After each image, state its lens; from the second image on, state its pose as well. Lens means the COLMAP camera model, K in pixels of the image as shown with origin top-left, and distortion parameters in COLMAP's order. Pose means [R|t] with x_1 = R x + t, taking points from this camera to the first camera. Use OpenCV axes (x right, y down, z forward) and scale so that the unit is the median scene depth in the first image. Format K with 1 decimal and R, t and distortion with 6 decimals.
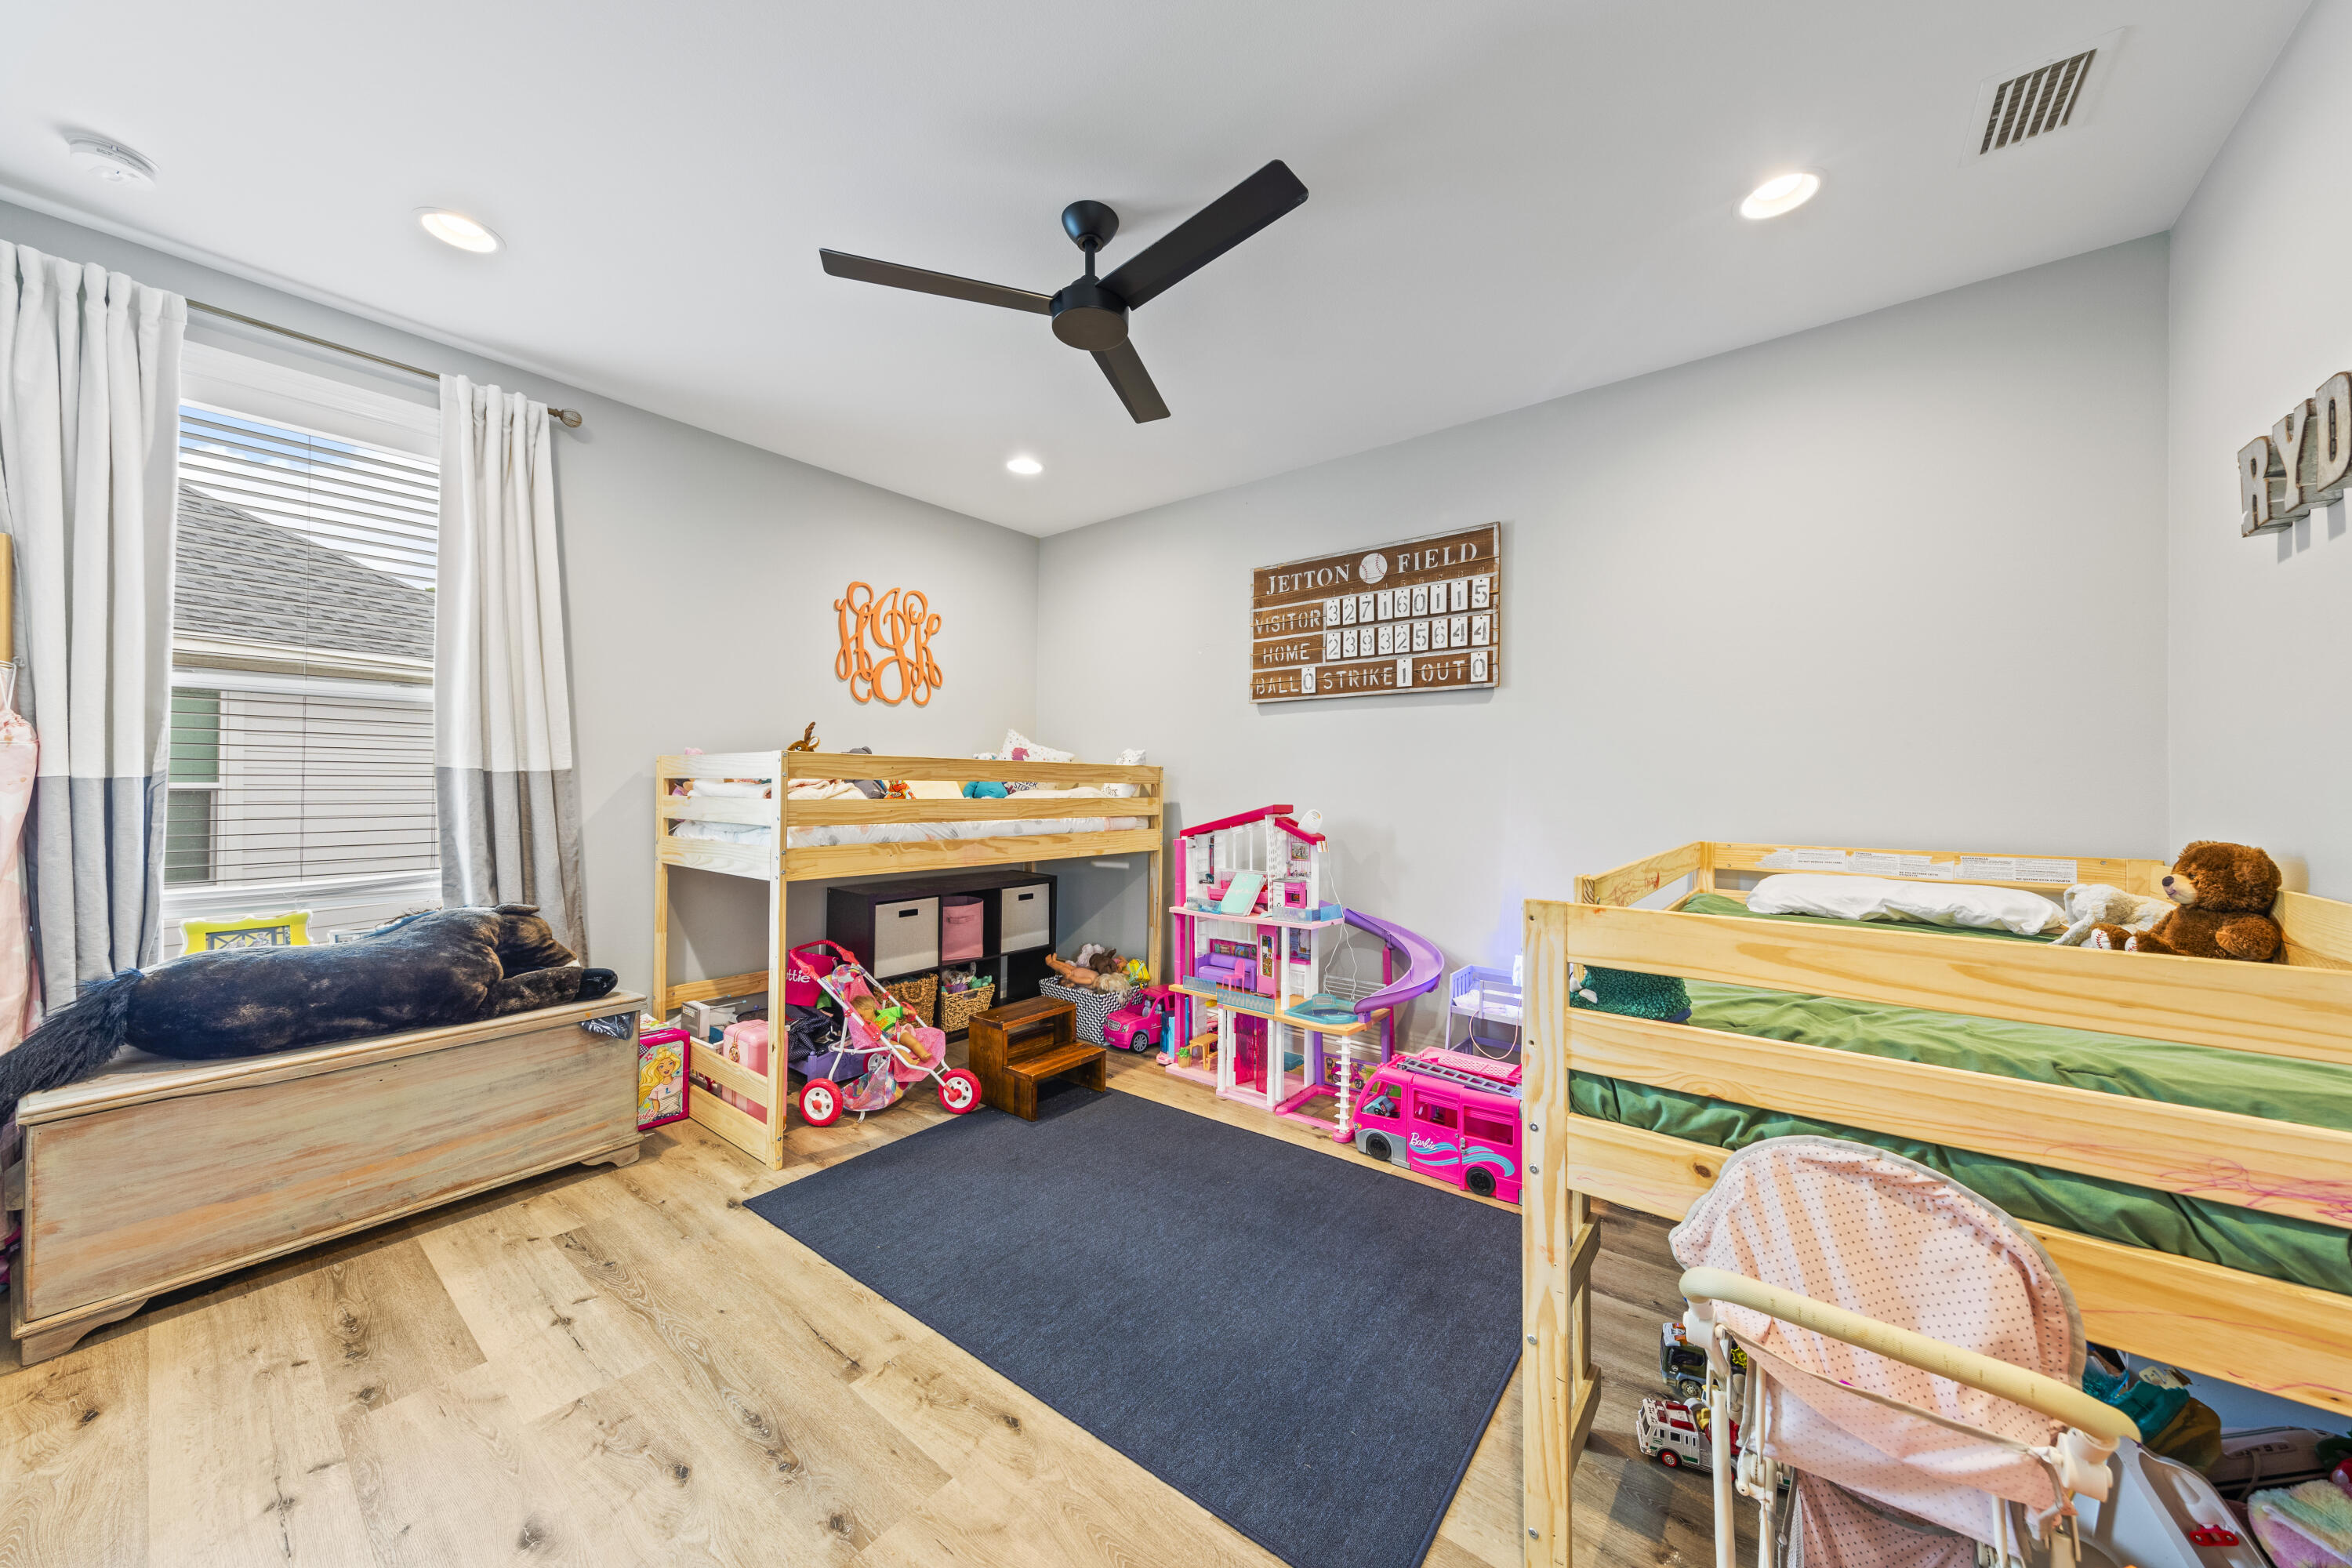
lens RADIAL K [[800.8, 0, 1176.0], [0, 800.8, 784.0], [0, 0, 1]] dist [0.000096, 0.000007]
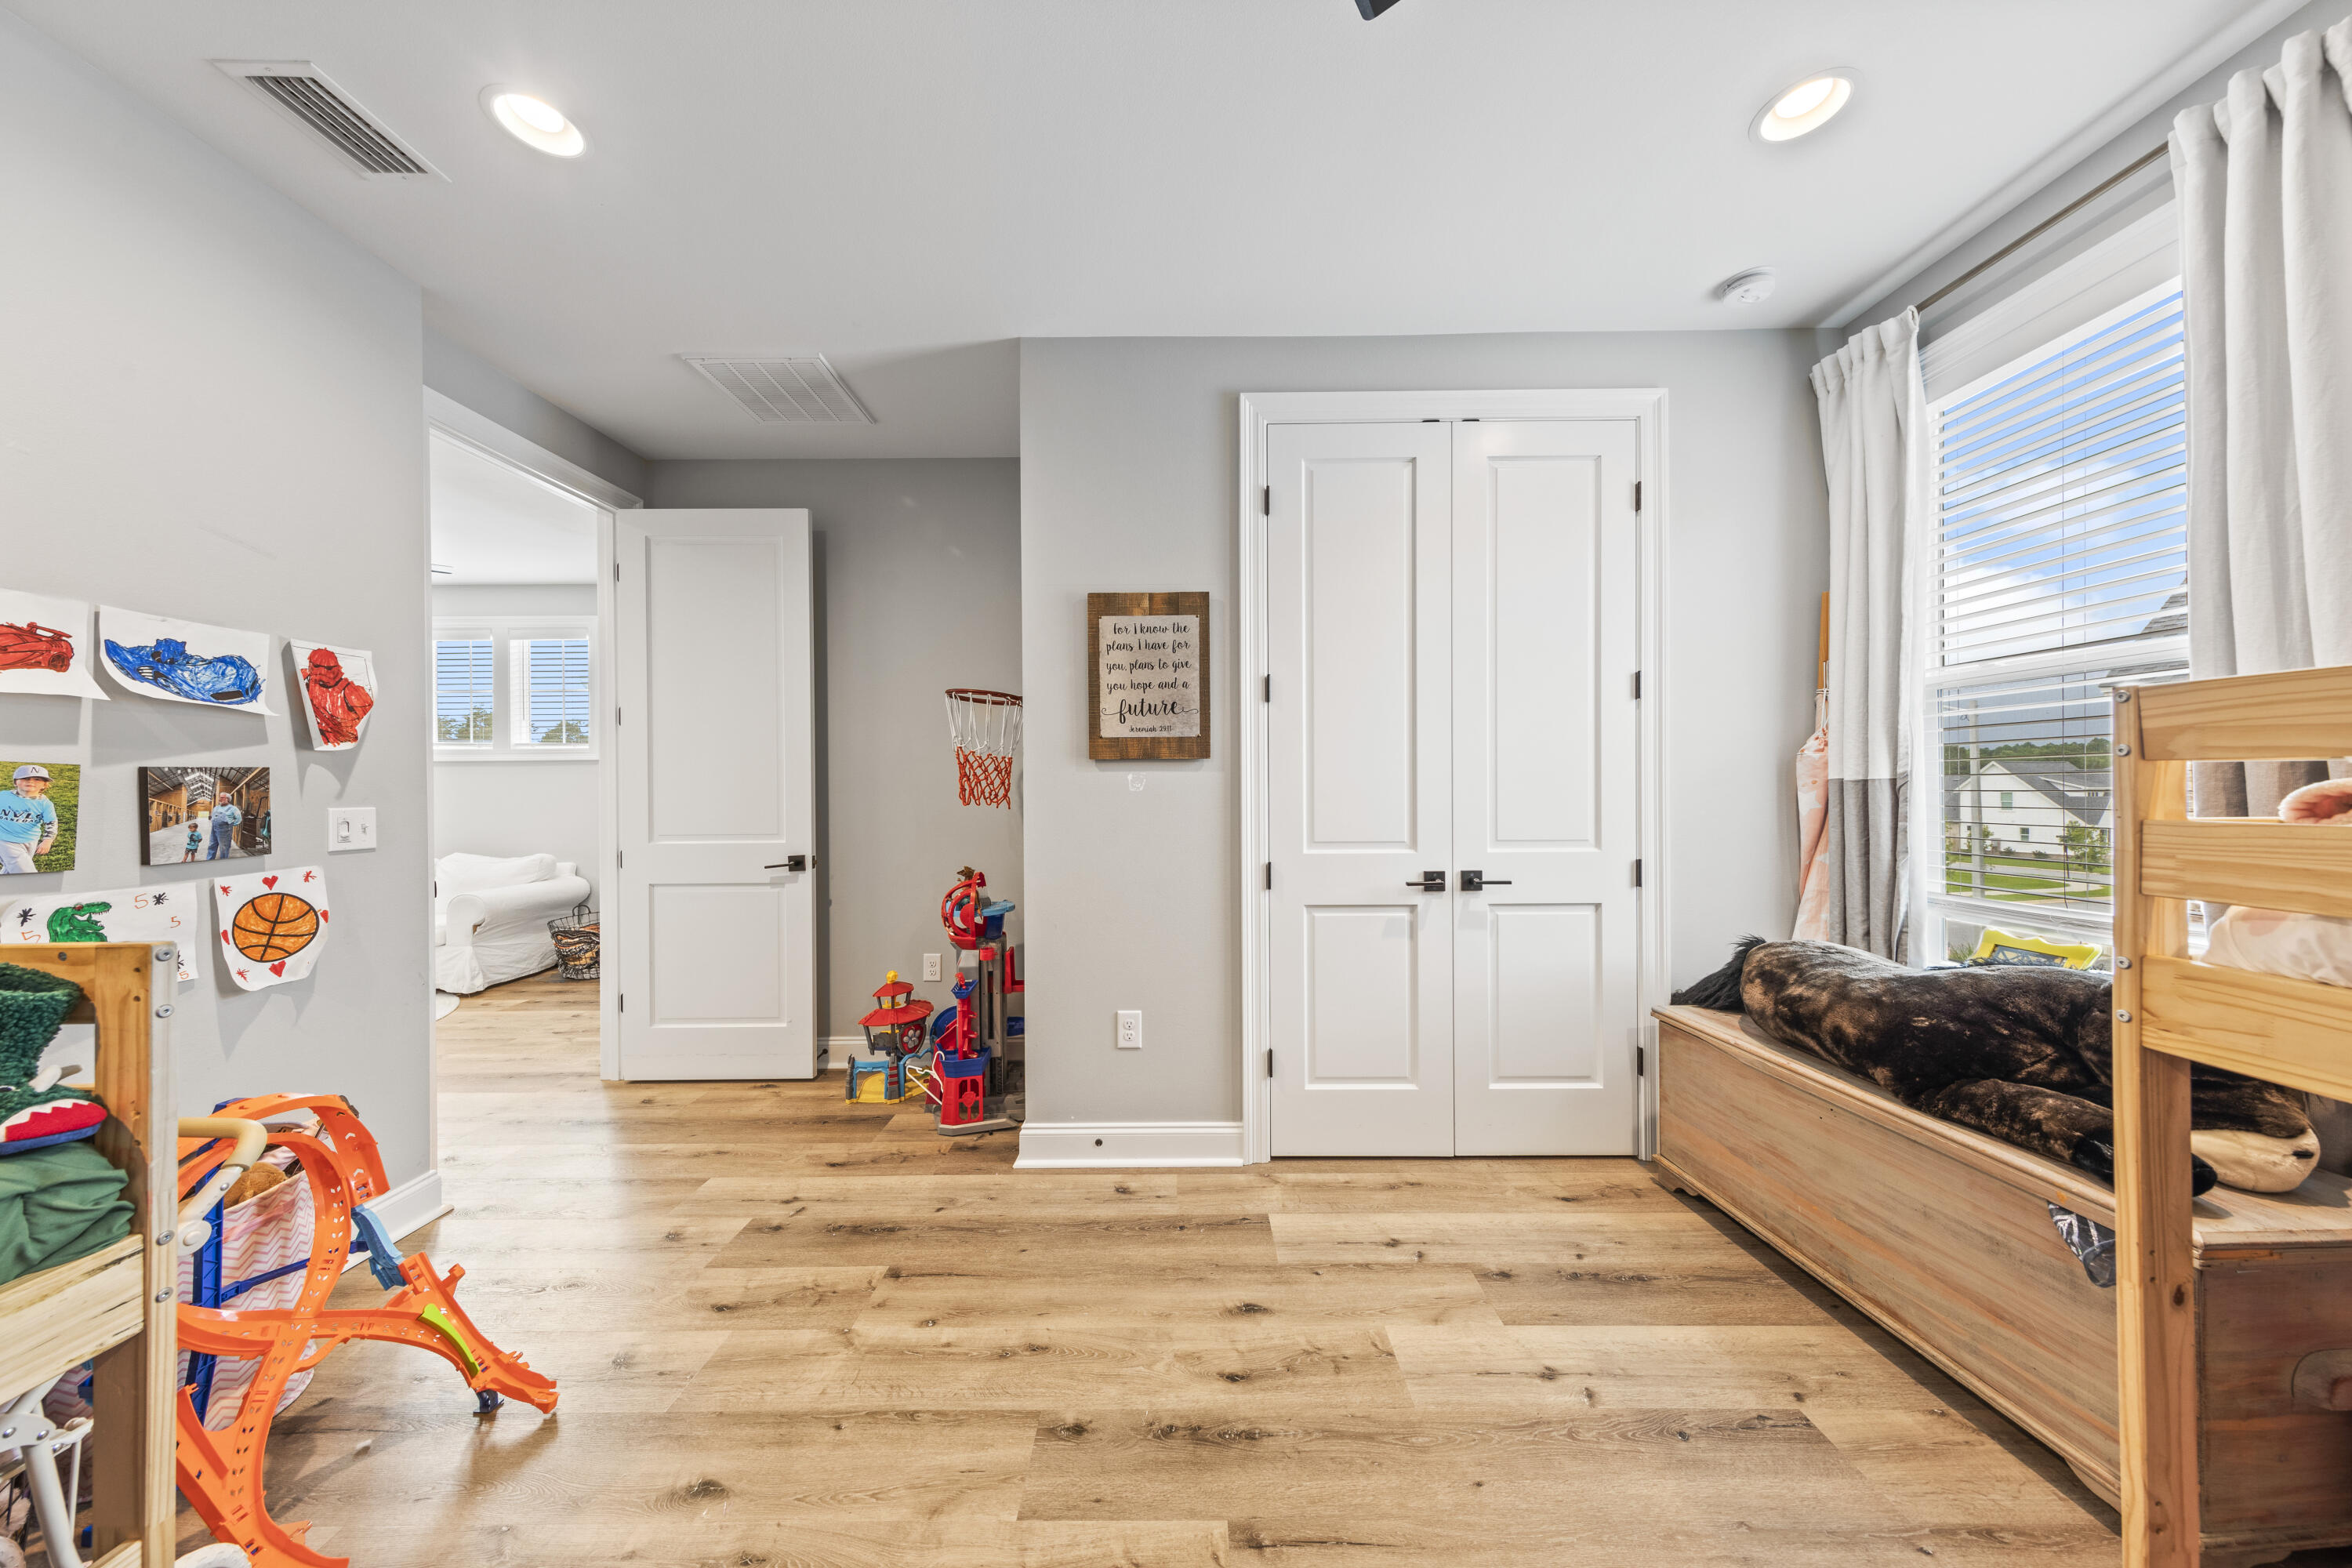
lens RADIAL K [[744.6, 0, 1187.5], [0, 744.6, 796.4], [0, 0, 1]] dist [0.001154, -0.000052]
pose [[-0.786189, 0.002757, -0.617980, 0.076643], [0.002821, 0.999996, 0.000873, 0.012352], [0.617979, -0.001057, -0.786194, 1.376292]]
